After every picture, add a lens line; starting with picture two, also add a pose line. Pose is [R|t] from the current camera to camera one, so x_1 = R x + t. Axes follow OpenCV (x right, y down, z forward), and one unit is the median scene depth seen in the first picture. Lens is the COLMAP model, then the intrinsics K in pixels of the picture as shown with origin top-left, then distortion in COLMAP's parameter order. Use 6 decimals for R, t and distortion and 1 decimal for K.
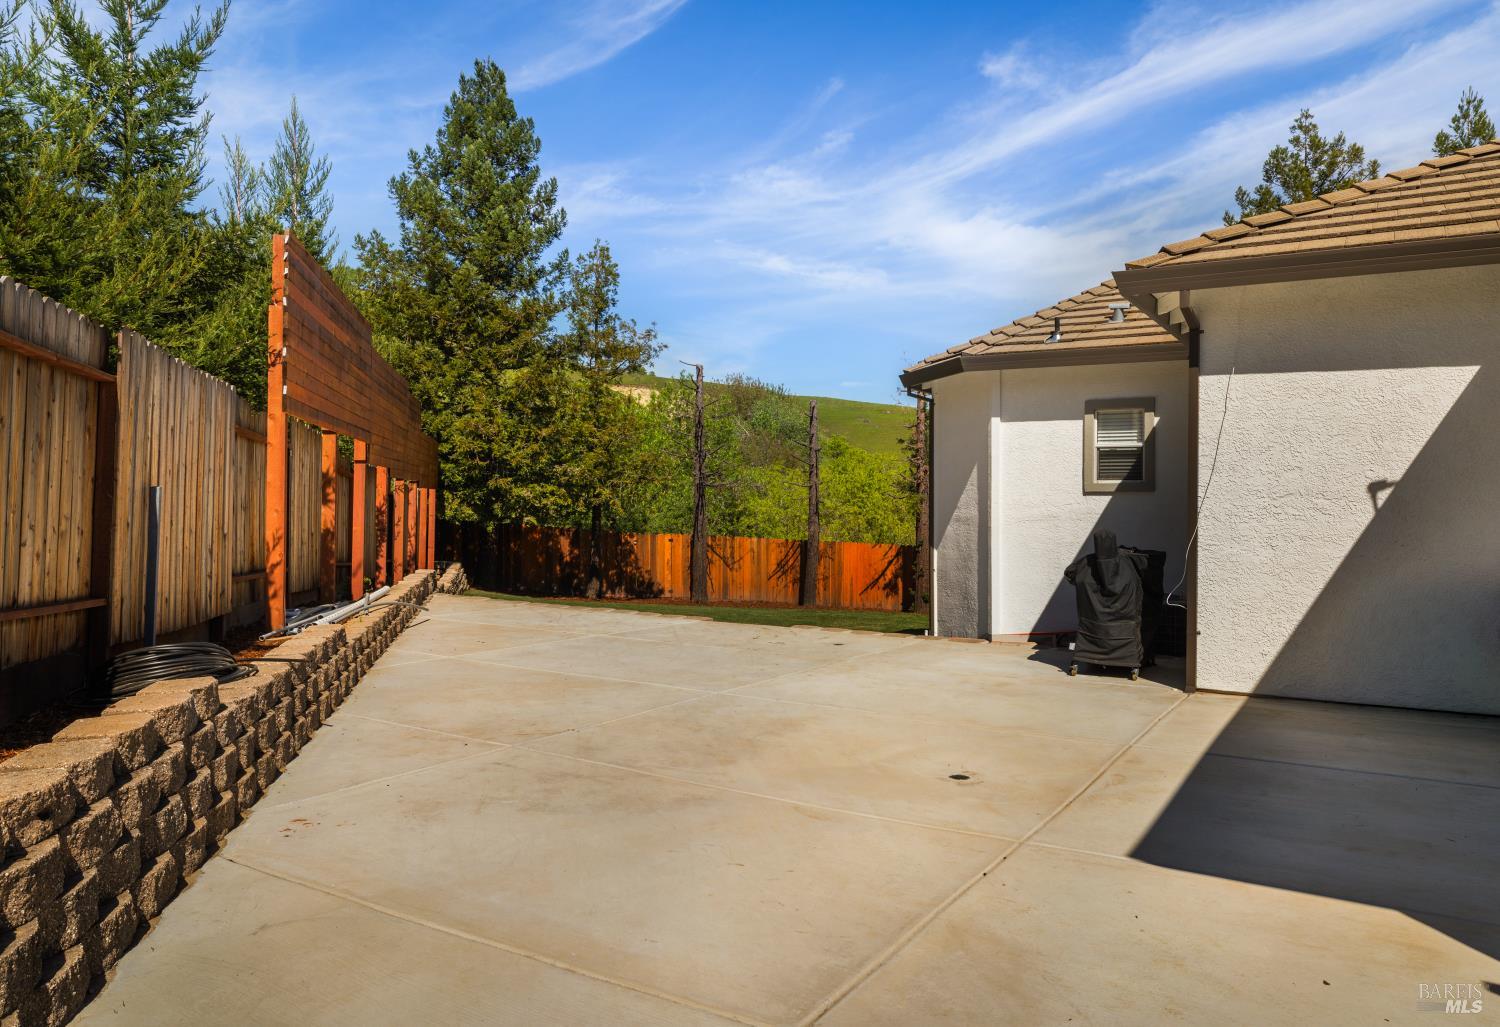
lens RADIAL K [[1042.2, 0, 749.1], [0, 1042.2, 479.0], [0, 0, 1]] dist [0.000166, -0.003403]
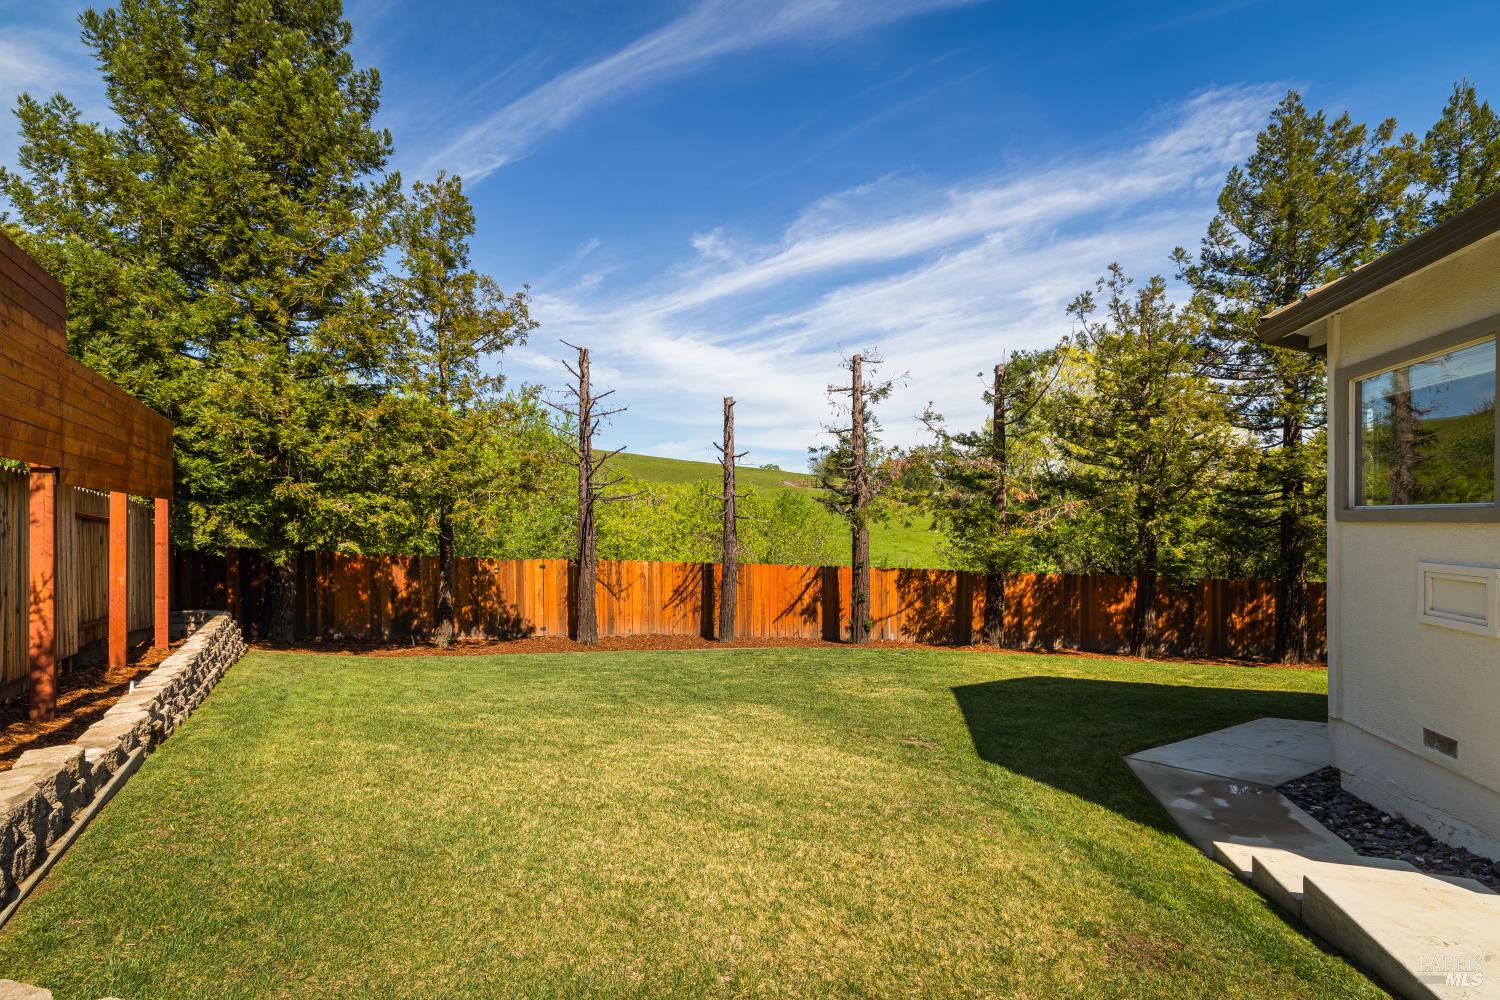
lens RADIAL K [[651.9, 0, 749.5], [0, 651.9, 513.5], [0, 0, 1]] dist [0.000497, 0.000012]
pose [[0.942617, -0.004193, 0.333849, -0.099702], [0.004689, 0.999989, -0.000679, 0.018262], [-0.333842, 0.002206, 0.942626, 0.484439]]
